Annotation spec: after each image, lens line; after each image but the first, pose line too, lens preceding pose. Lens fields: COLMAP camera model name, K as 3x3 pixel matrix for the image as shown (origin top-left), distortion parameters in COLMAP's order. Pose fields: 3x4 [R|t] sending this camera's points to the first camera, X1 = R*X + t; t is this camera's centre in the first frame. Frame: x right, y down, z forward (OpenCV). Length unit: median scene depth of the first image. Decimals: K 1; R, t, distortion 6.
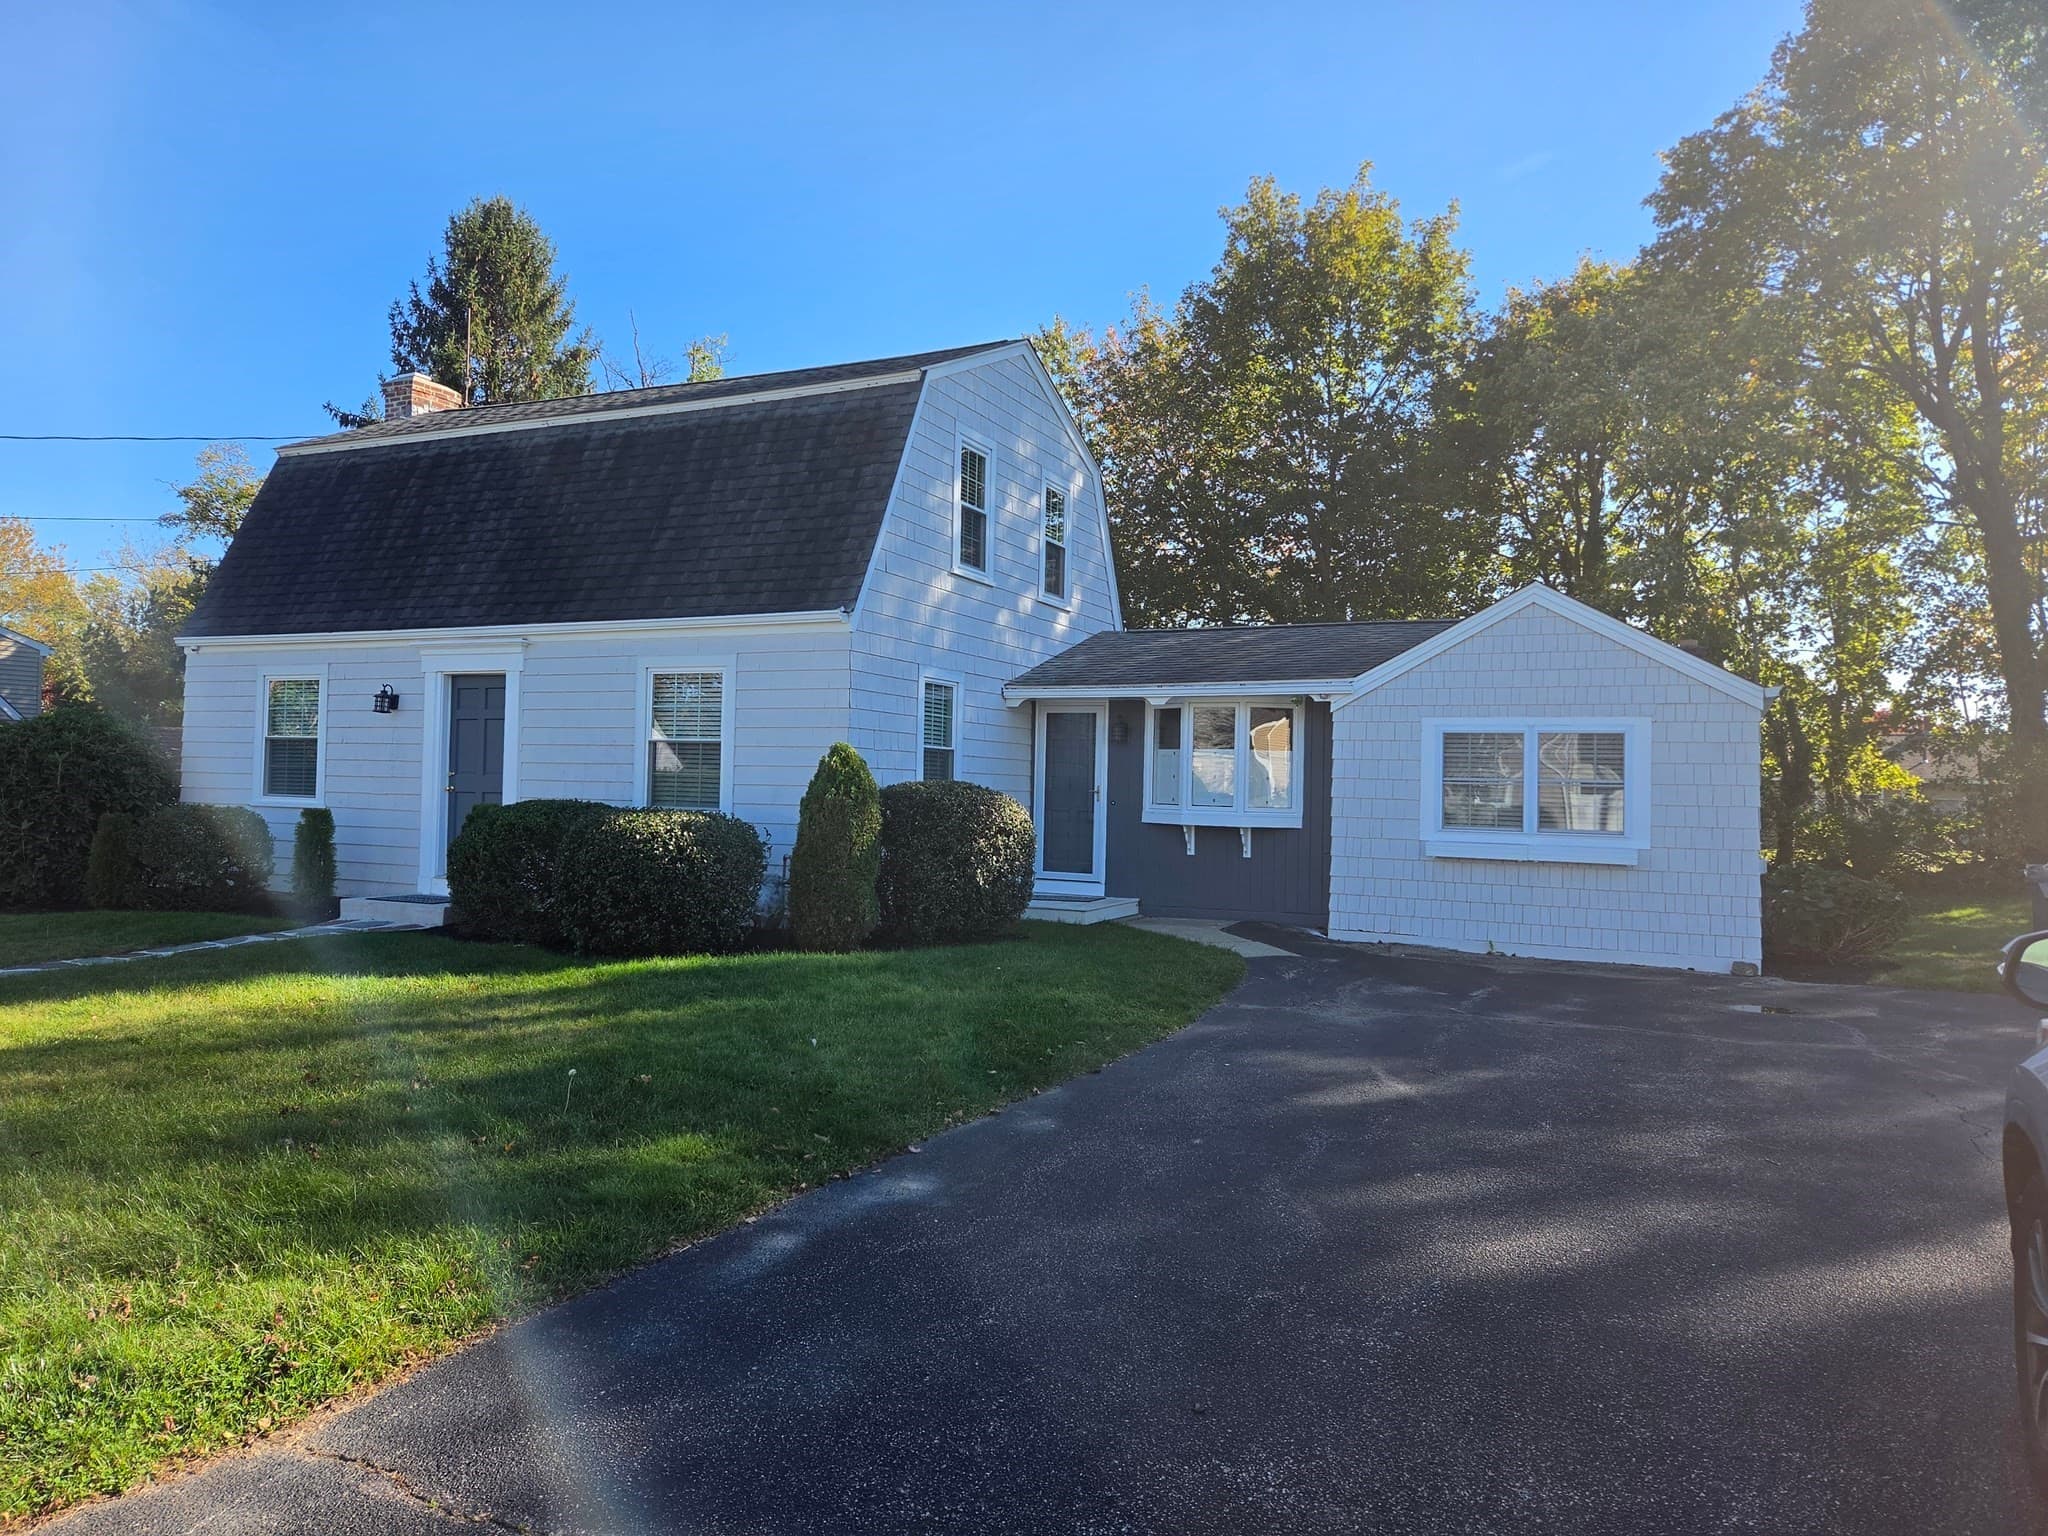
lens RADIAL K [[1358.6, 0, 1021.5], [0, 1358.6, 739.7], [0, 0, 1]] dist [0.054463, -0.042240]
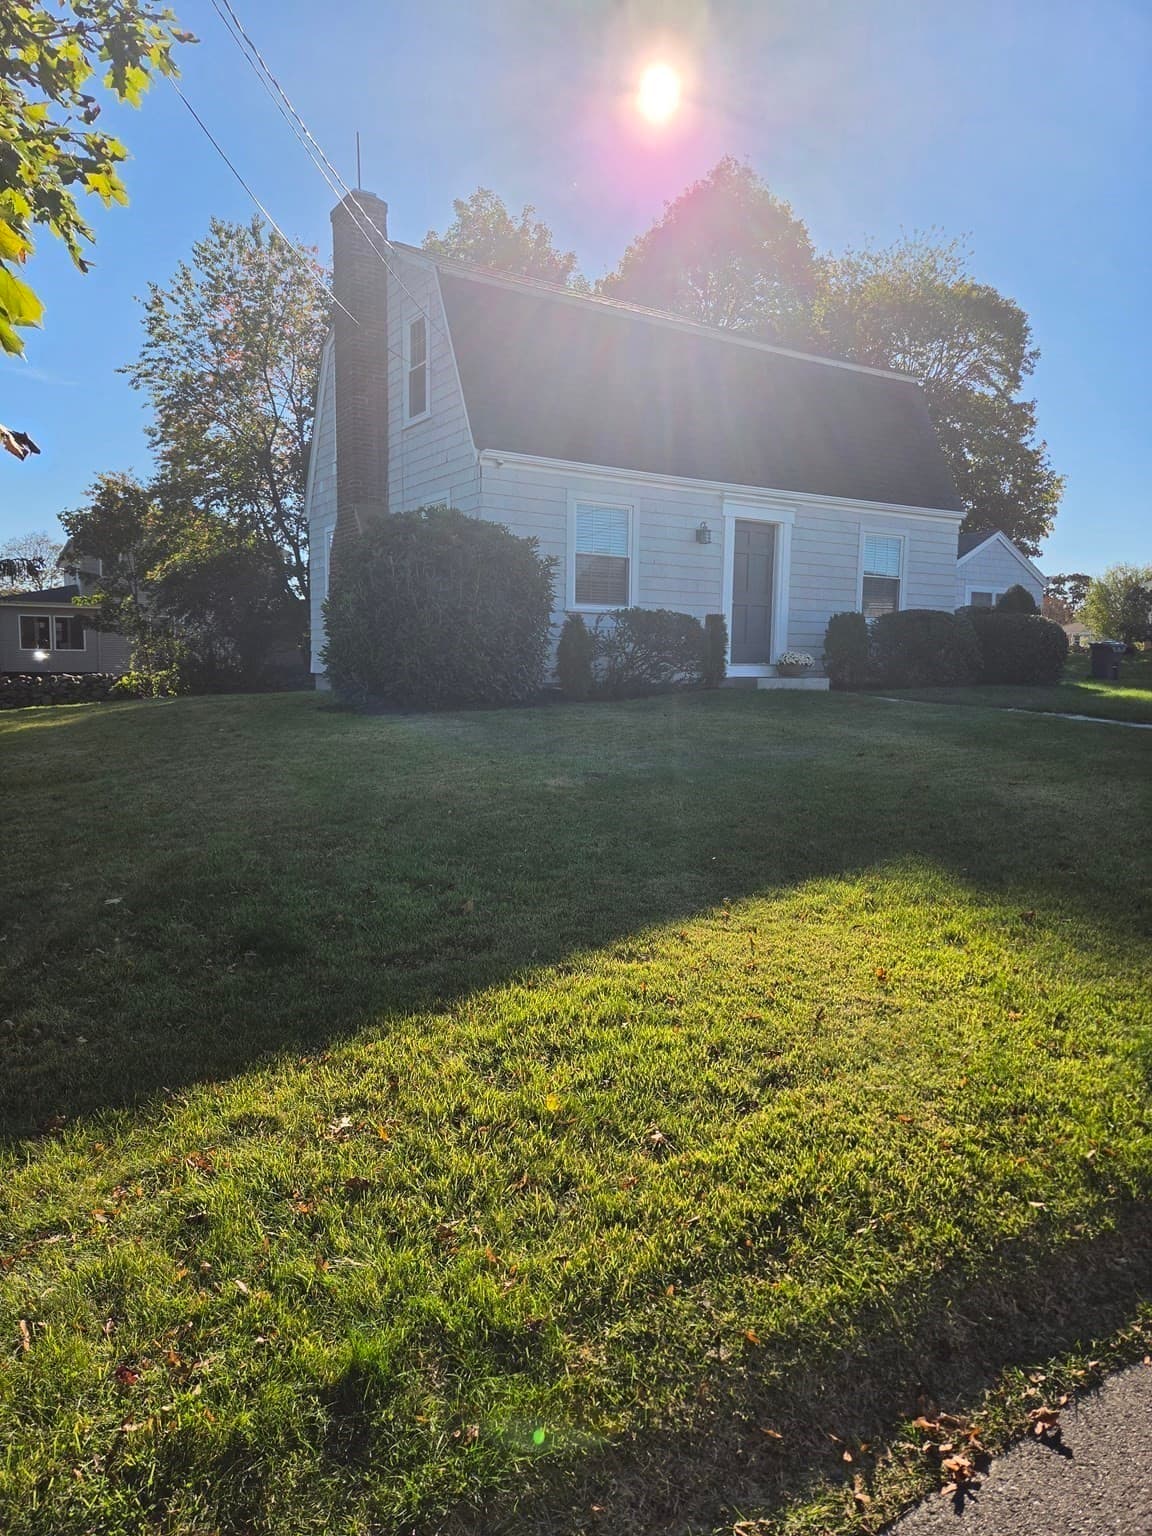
lens RADIAL K [[1019.0, 0, 577.6], [0, 1019.0, 765.7], [0, 0, 1]] dist [0.054463, -0.042240]
pose [[0.530807, -0.099719, 0.841606, -1.428851], [-0.030860, 0.990121, 0.136780, 0.064204], [-0.846931, -0.098576, 0.522485, 0.575869]]
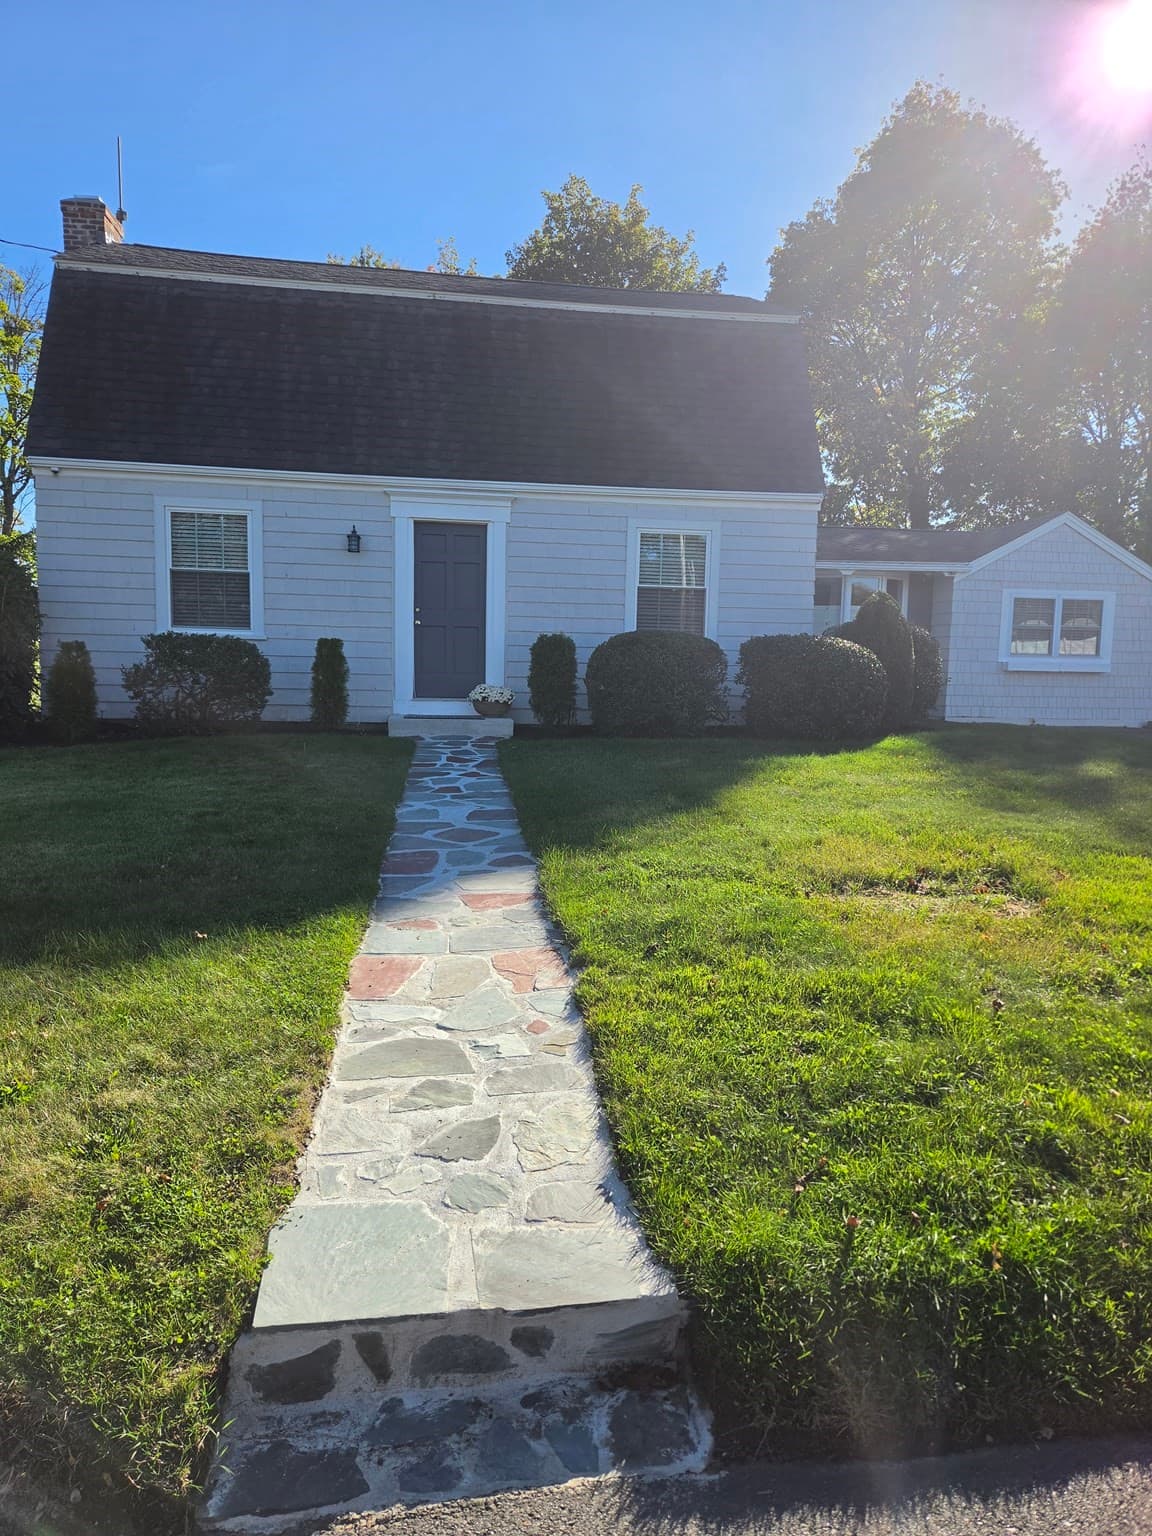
lens RADIAL K [[1019.0, 0, 566.0], [0, 1019.0, 761.0], [0, 0, 1]] dist [0.054463, -0.042240]
pose [[0.828822, -0.057390, 0.556562, -0.808793], [-0.020938, 0.990848, 0.133351, 0.034191], [-0.559121, -0.122178, 0.820034, 0.218694]]
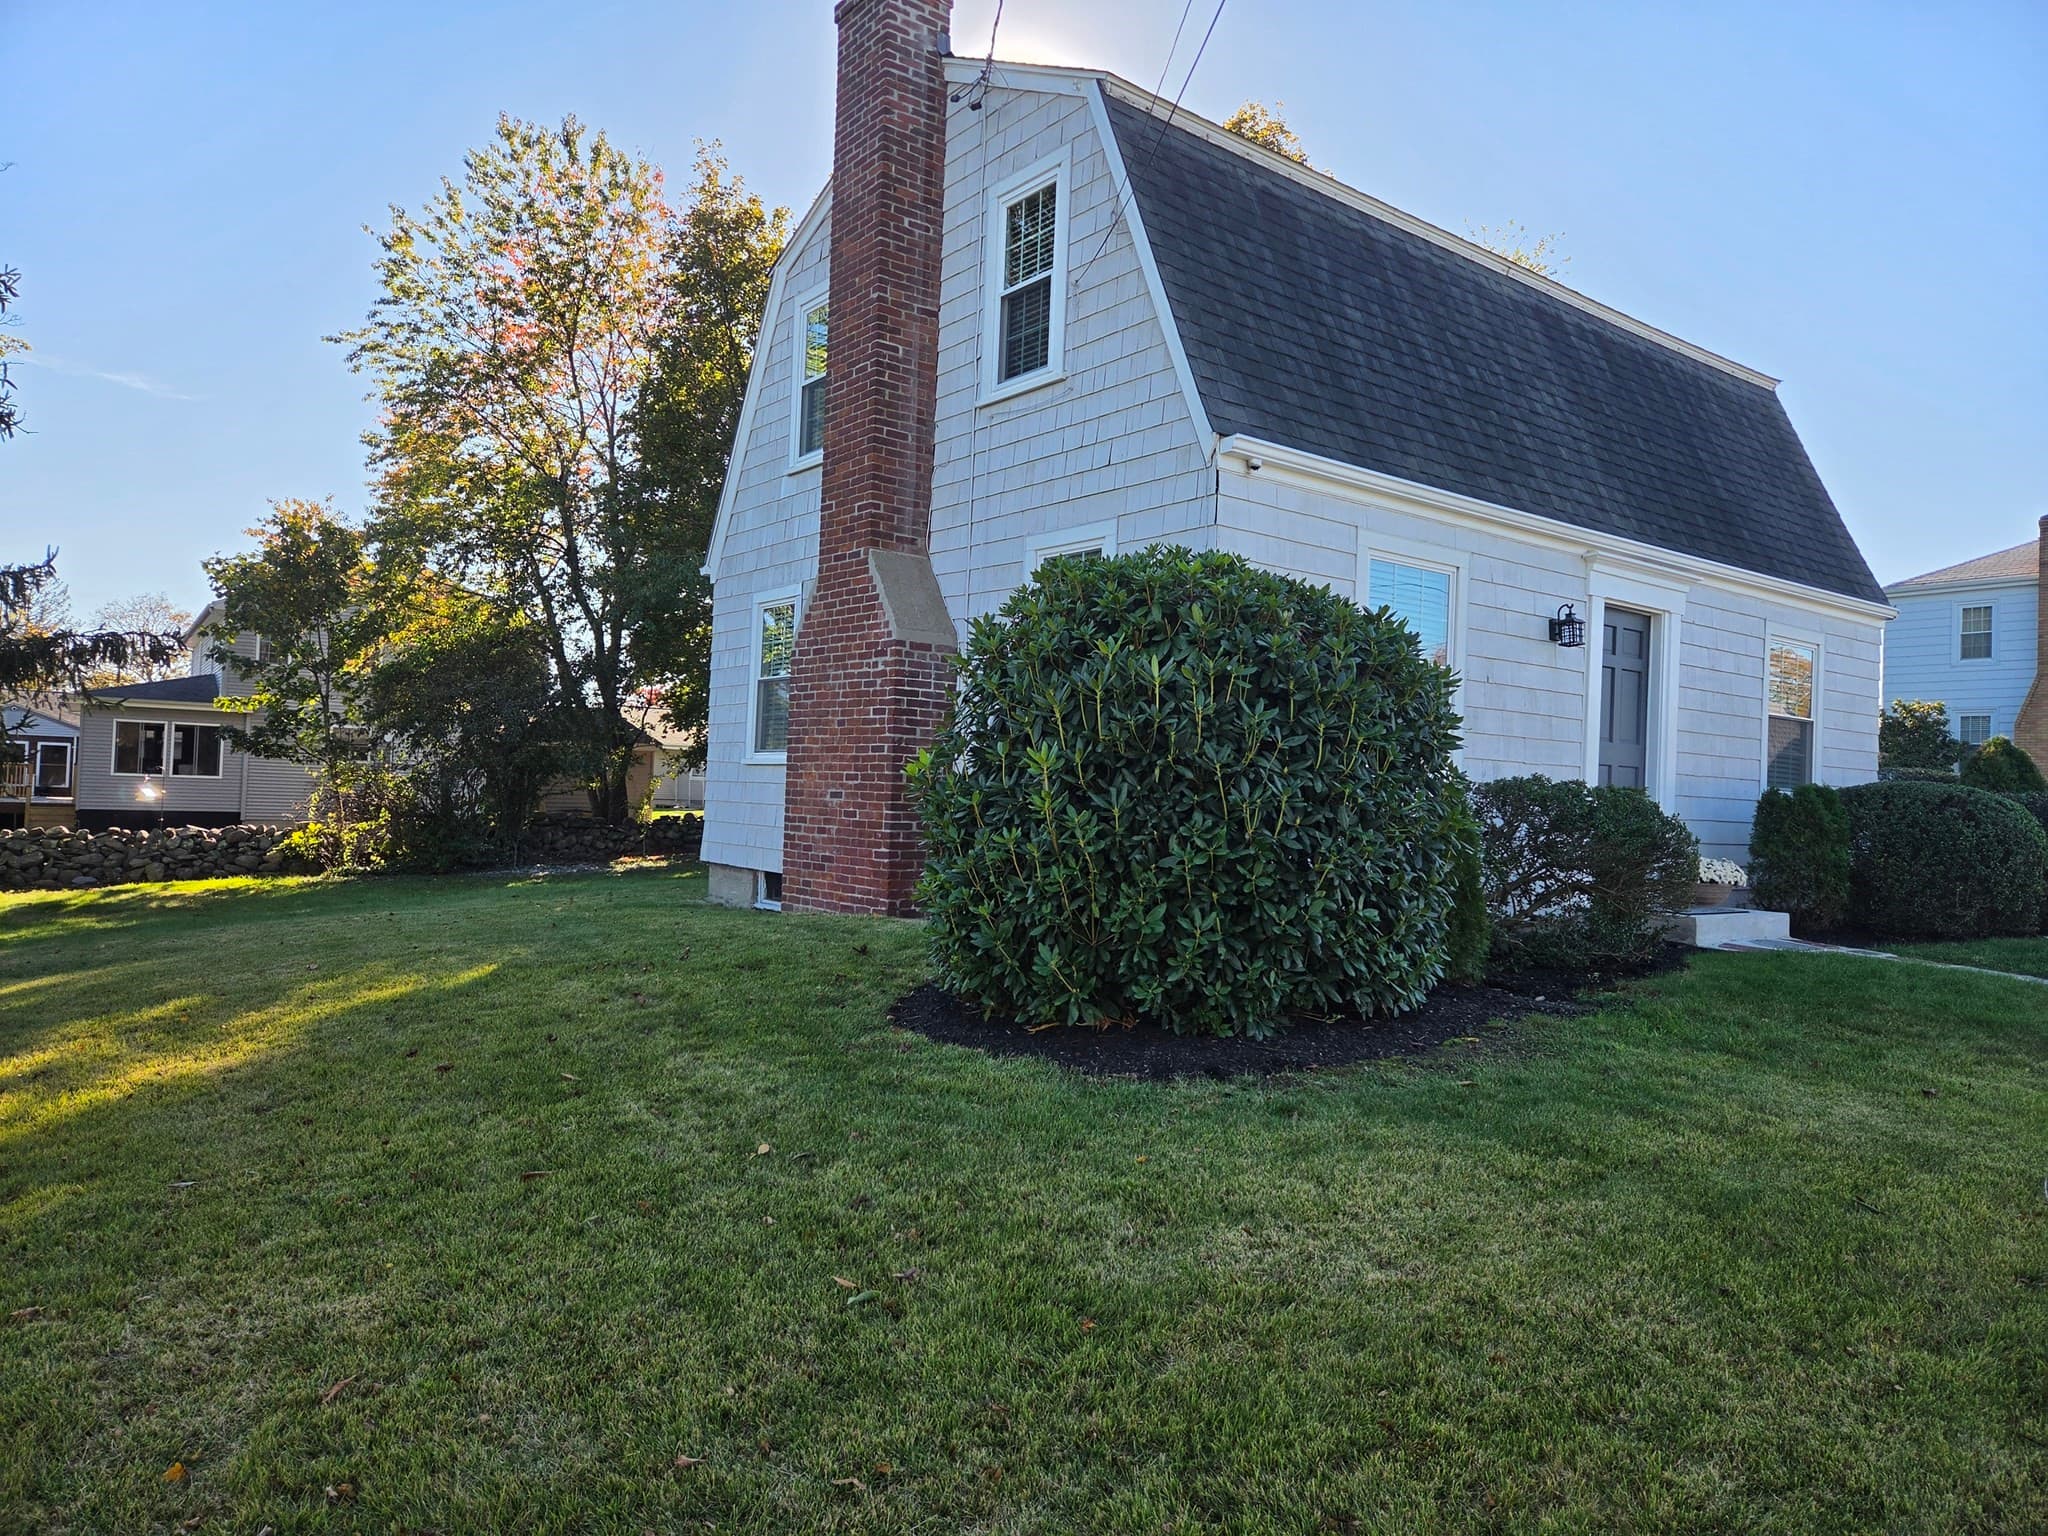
lens RADIAL K [[1358.6, 0, 1024.4], [0, 1358.6, 770.4], [0, 0, 1]] dist [0.054463, -0.042240]
pose [[0.447883, 0.010365, 0.894032, -1.224232], [-0.056027, 0.998293, 0.016494, 0.047287], [-0.892335, -0.057477, 0.447699, 0.958426]]
